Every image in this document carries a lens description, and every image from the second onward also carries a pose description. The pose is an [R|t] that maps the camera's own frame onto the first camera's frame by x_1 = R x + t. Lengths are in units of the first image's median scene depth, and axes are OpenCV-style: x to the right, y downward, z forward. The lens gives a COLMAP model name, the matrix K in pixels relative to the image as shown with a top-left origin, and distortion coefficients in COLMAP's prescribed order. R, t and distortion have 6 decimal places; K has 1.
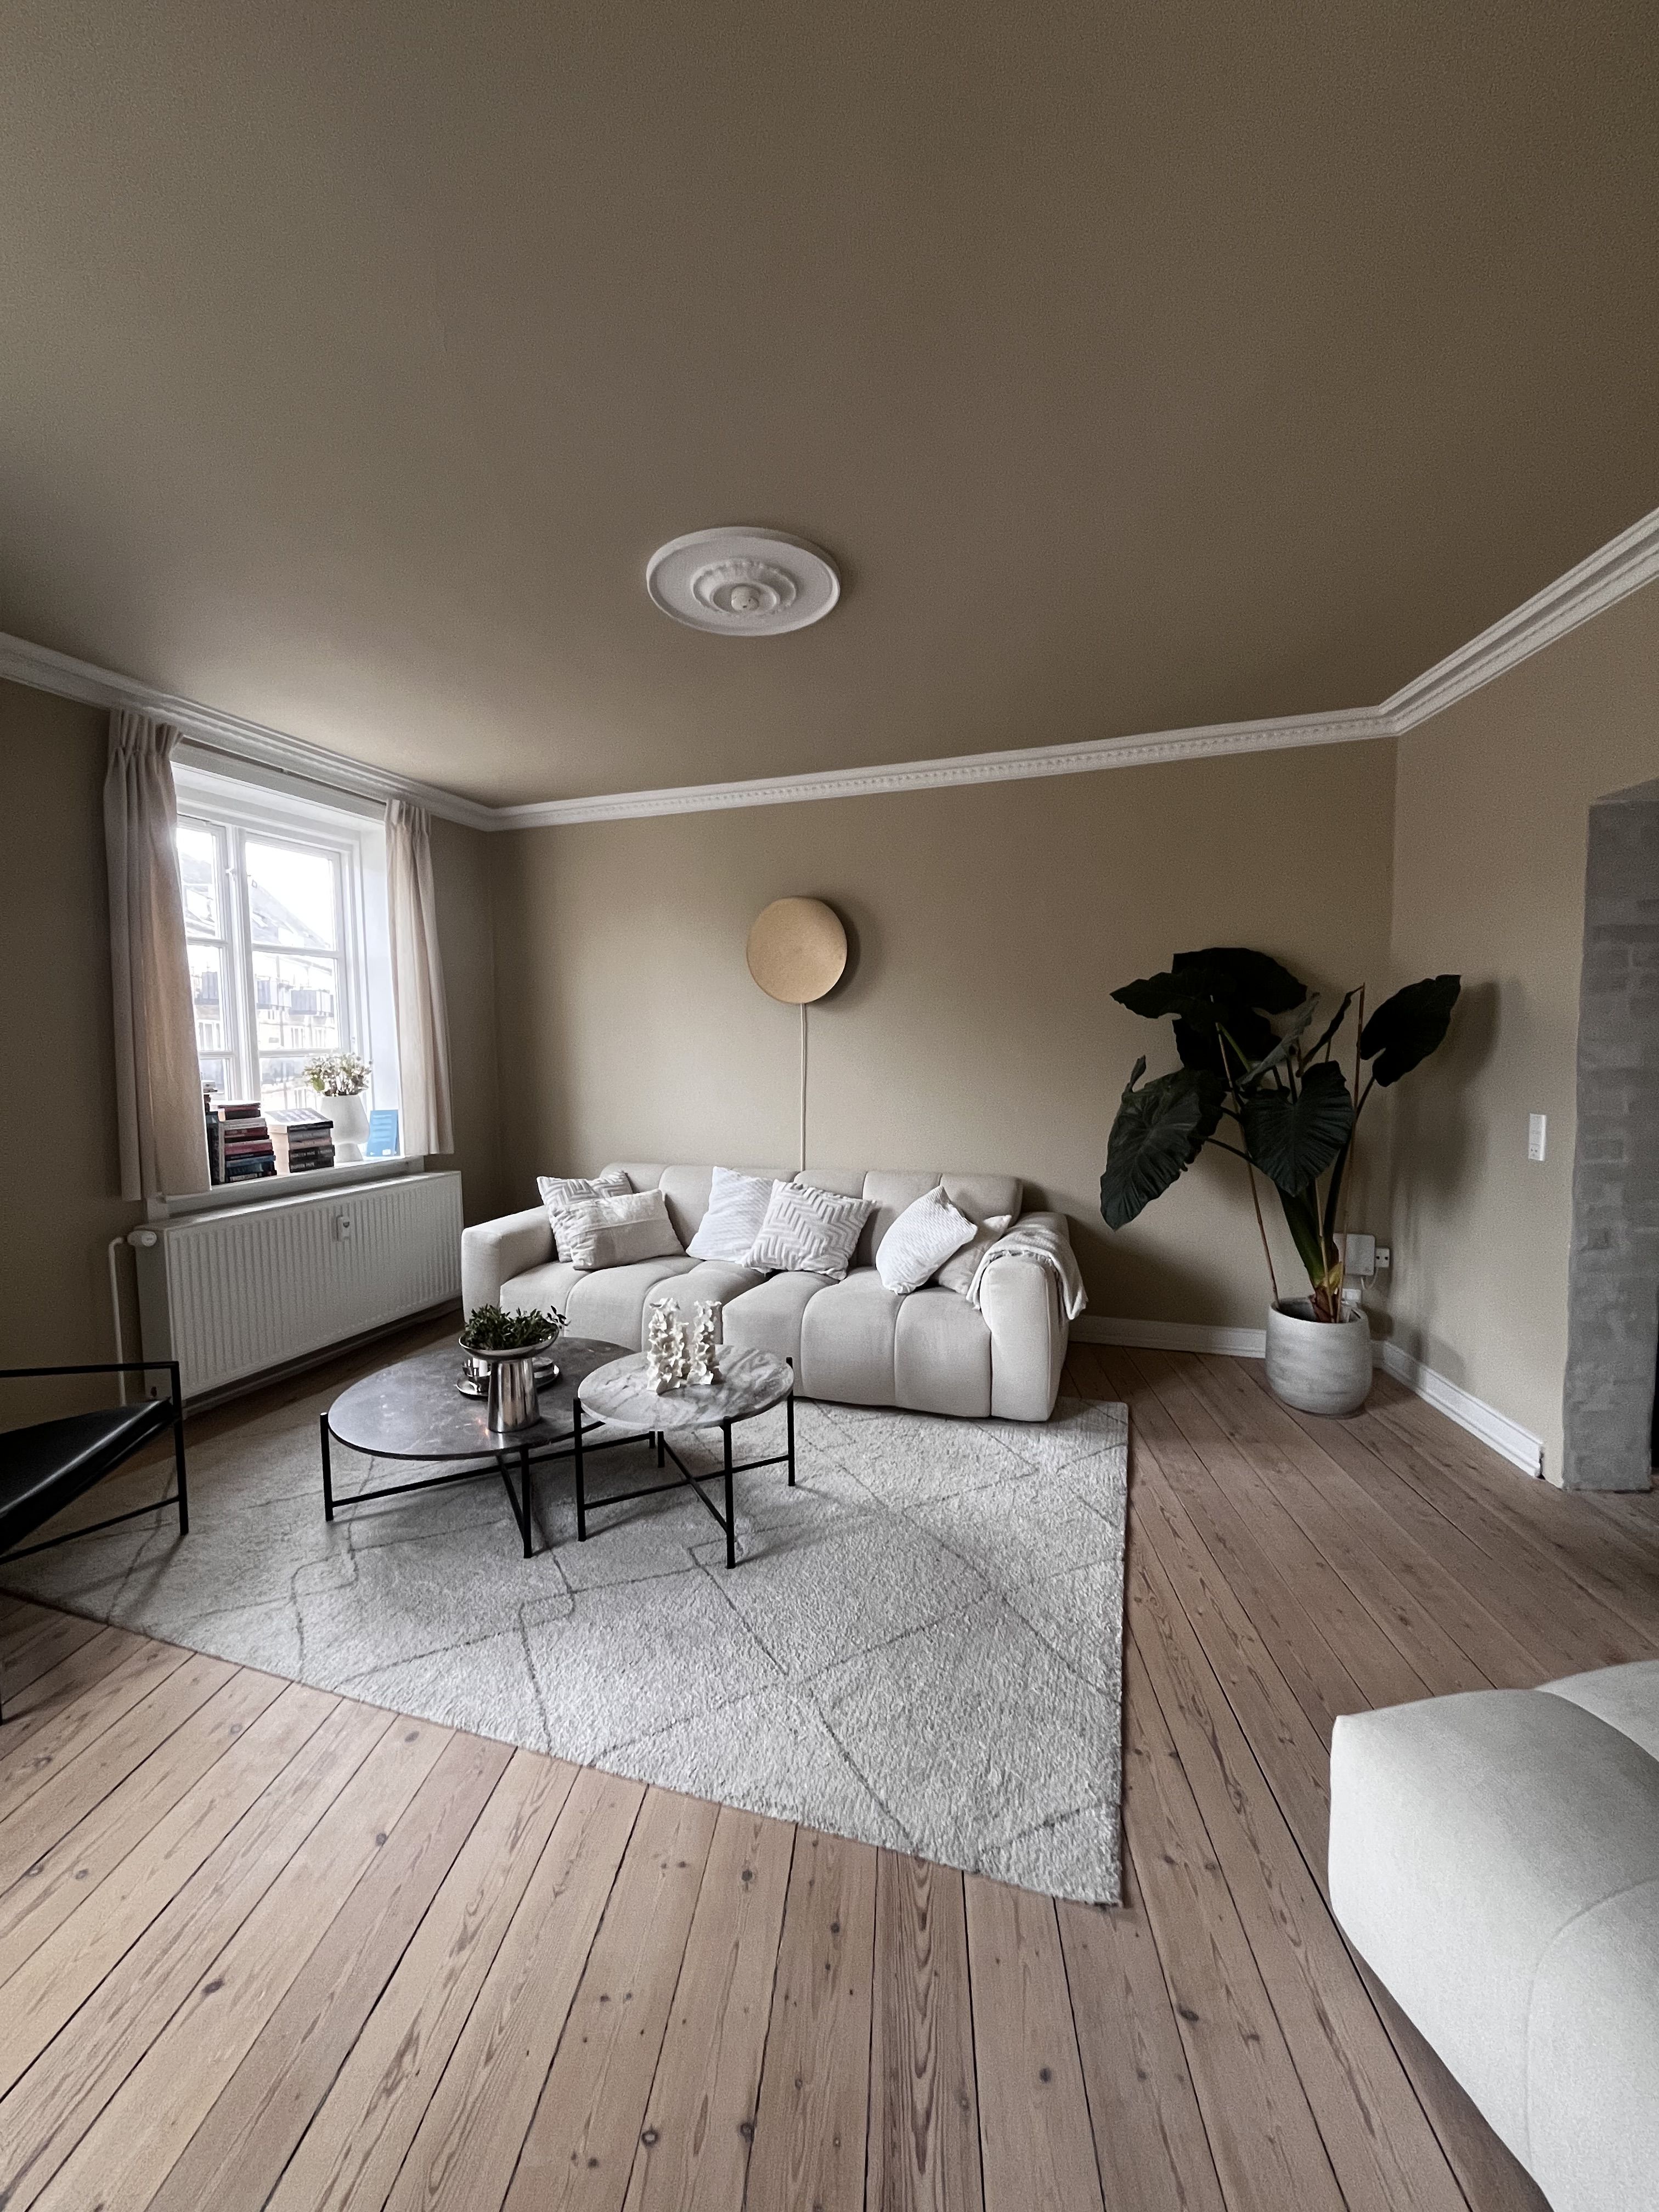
lens RADIAL K [[897.1, 0, 833.7], [0, 897.1, 1111.8], [0, 0, 1]] dist [-0.006897, 0.001932]
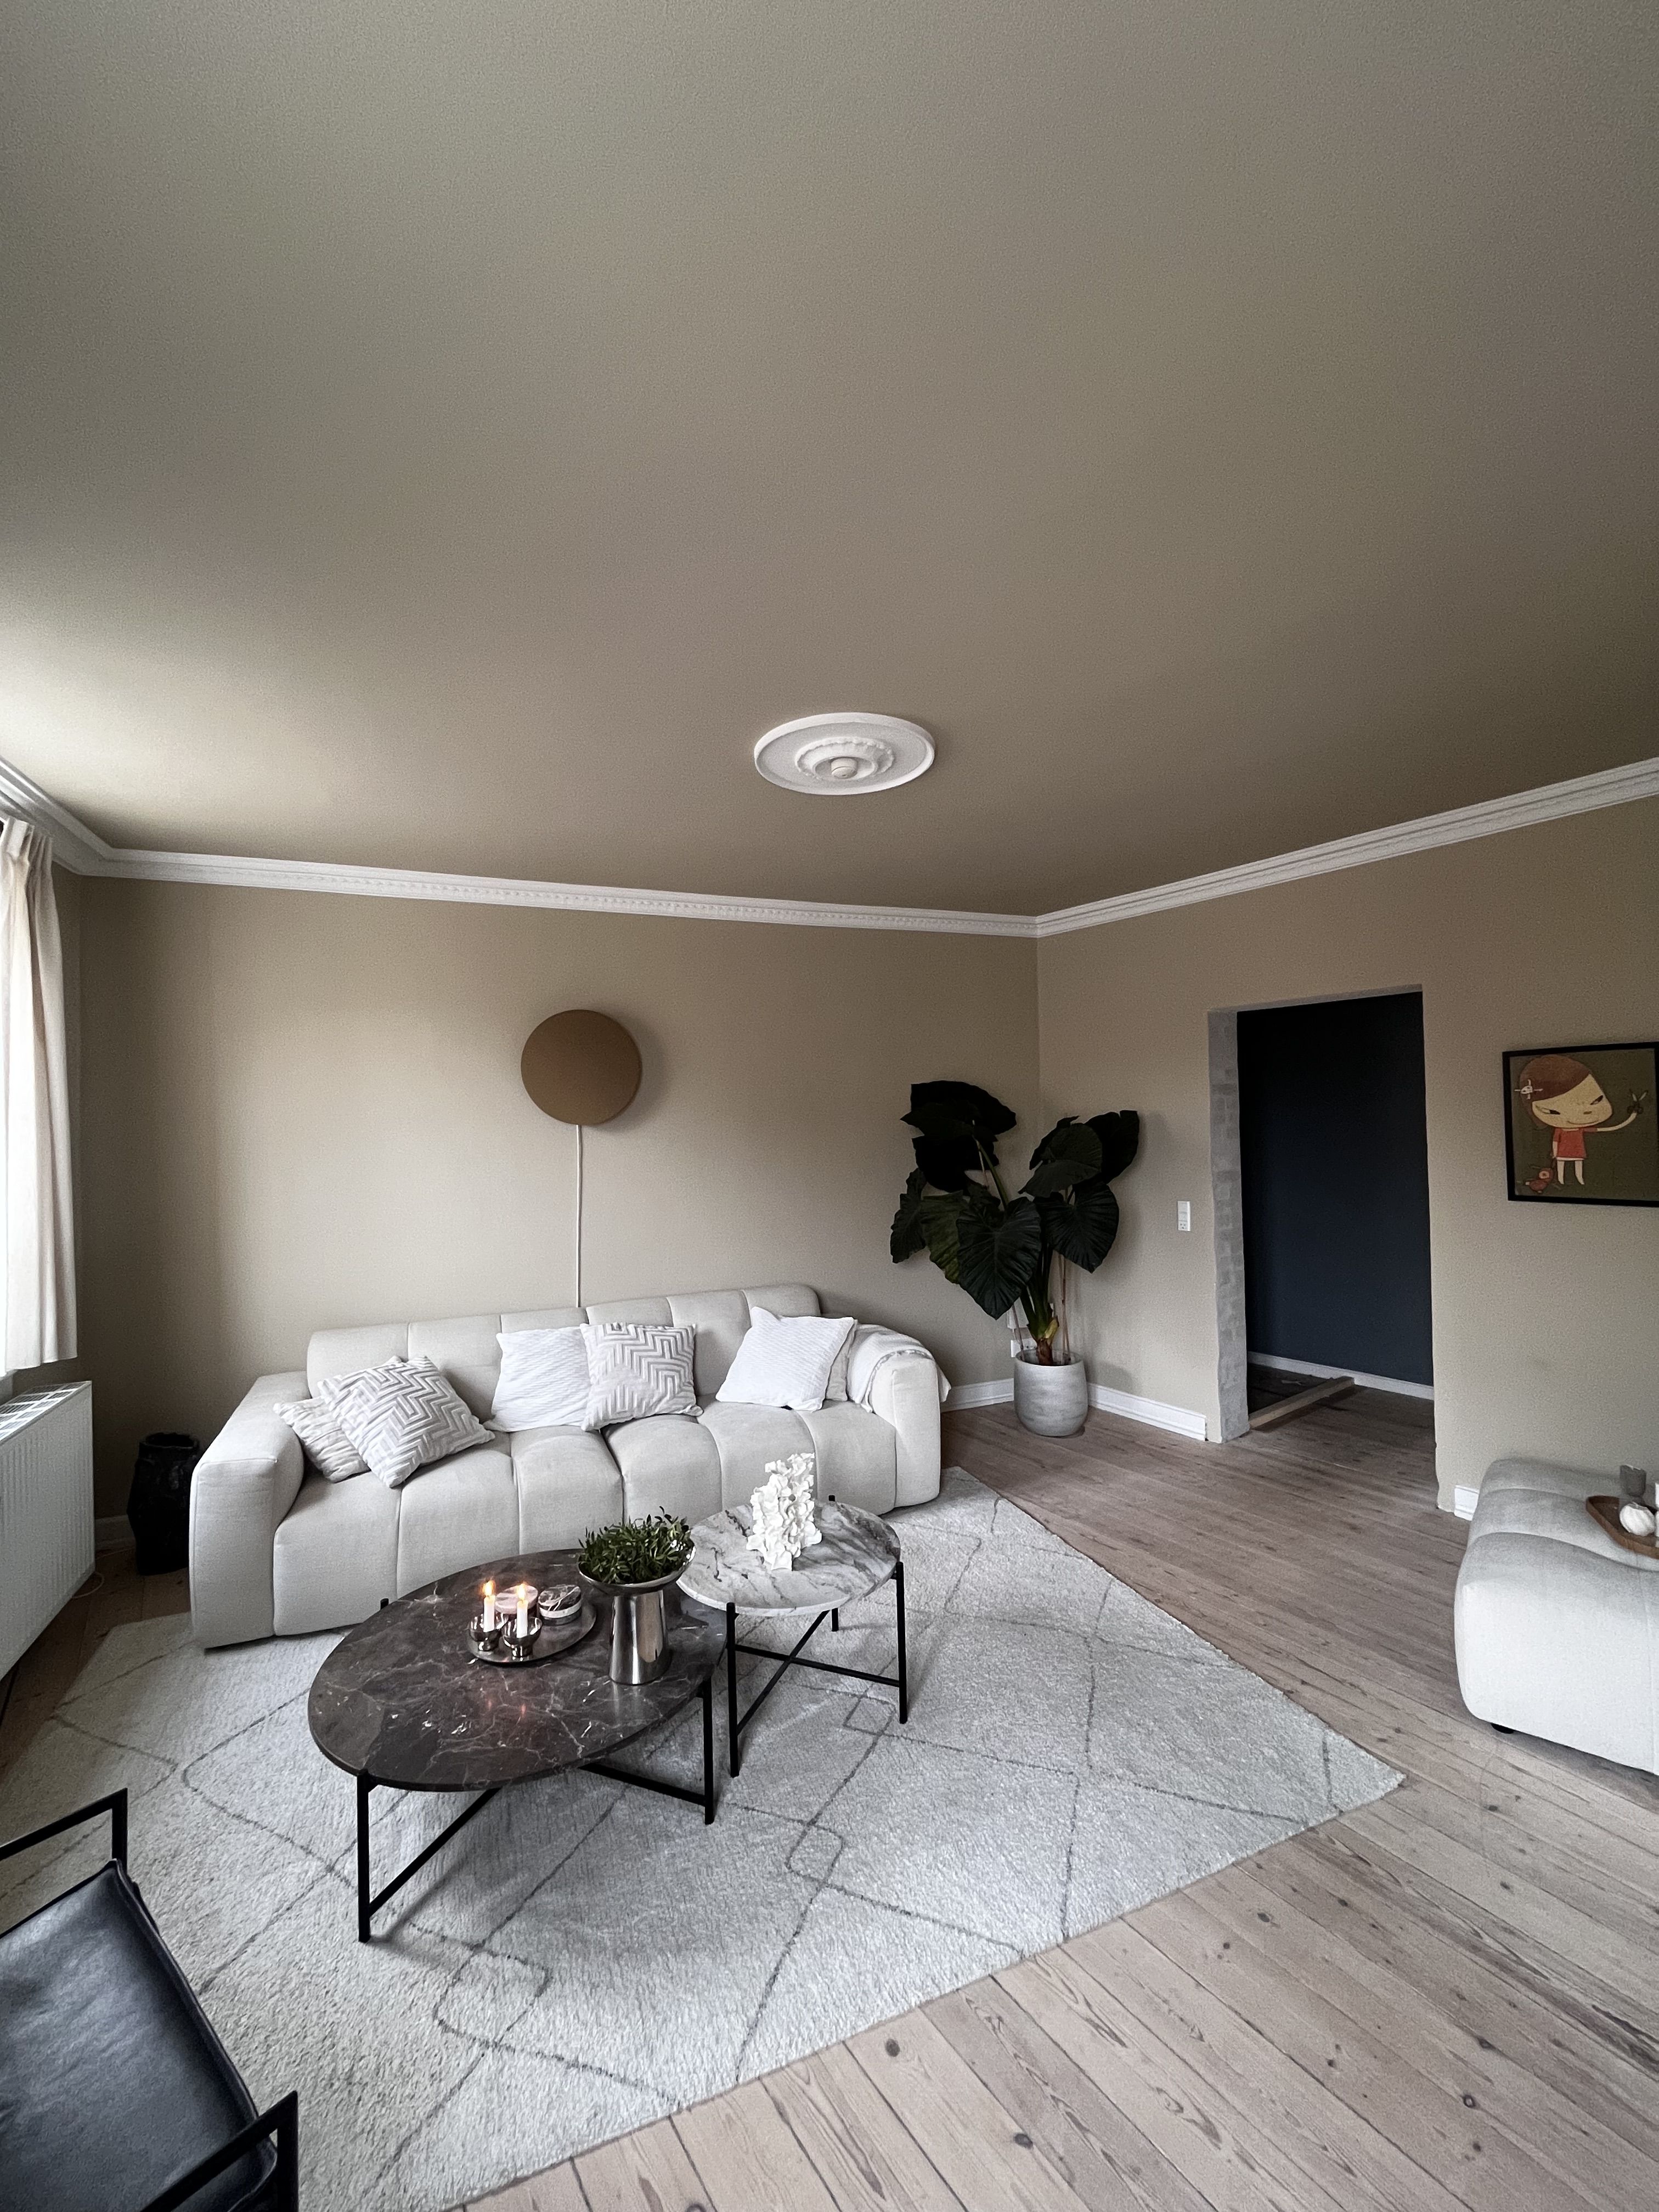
lens RADIAL K [[897.1, 0, 834.6], [0, 897.1, 1110.3], [0, 0, 1]] dist [-0.006897, 0.001932]
pose [[0.755824, 0.002132, 0.654772, -0.688286], [0.063572, 0.995031, -0.076623, -0.073510], [-0.651682, 0.099539, 0.751933, 0.207110]]
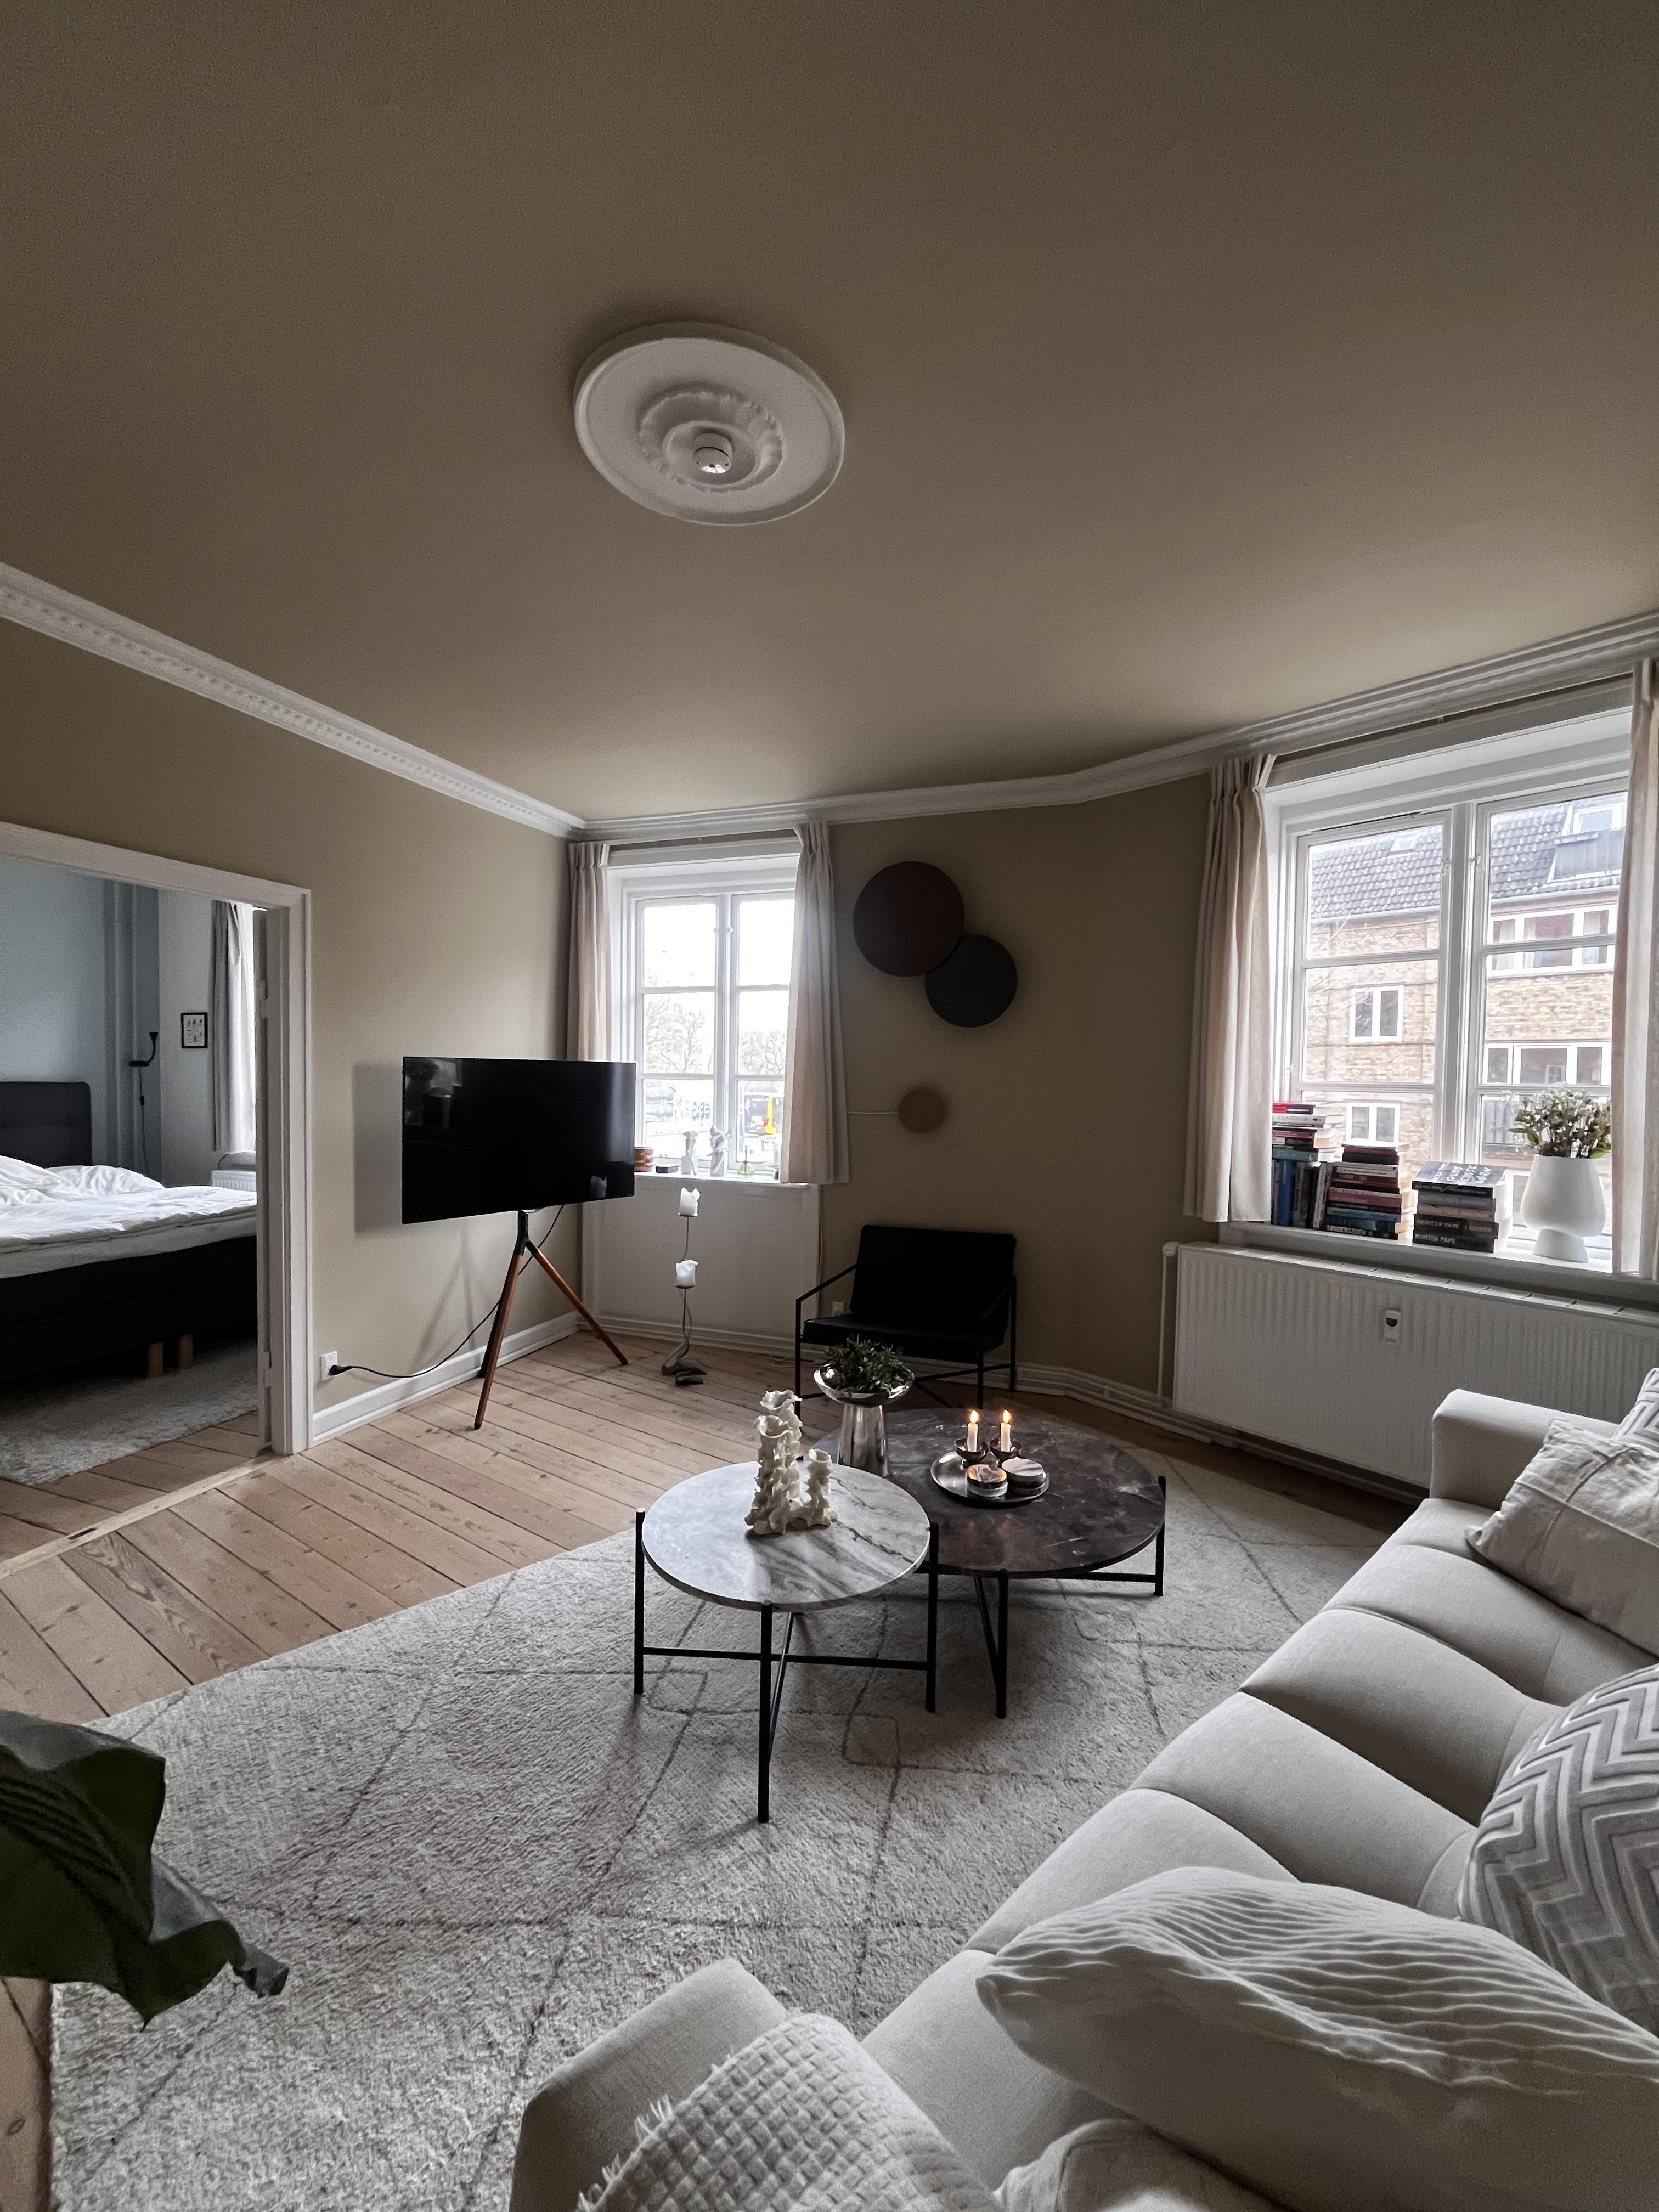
lens RADIAL K [[897.1, 0, 827.4], [0, 897.1, 1092.0], [0, 0, 1]] dist [-0.006897, 0.001932]
pose [[-0.518243, 0.023643, -0.854907, 0.418546], [-0.071897, 0.994875, 0.071098, -0.106793], [0.852206, 0.098311, -0.513887, 1.289422]]
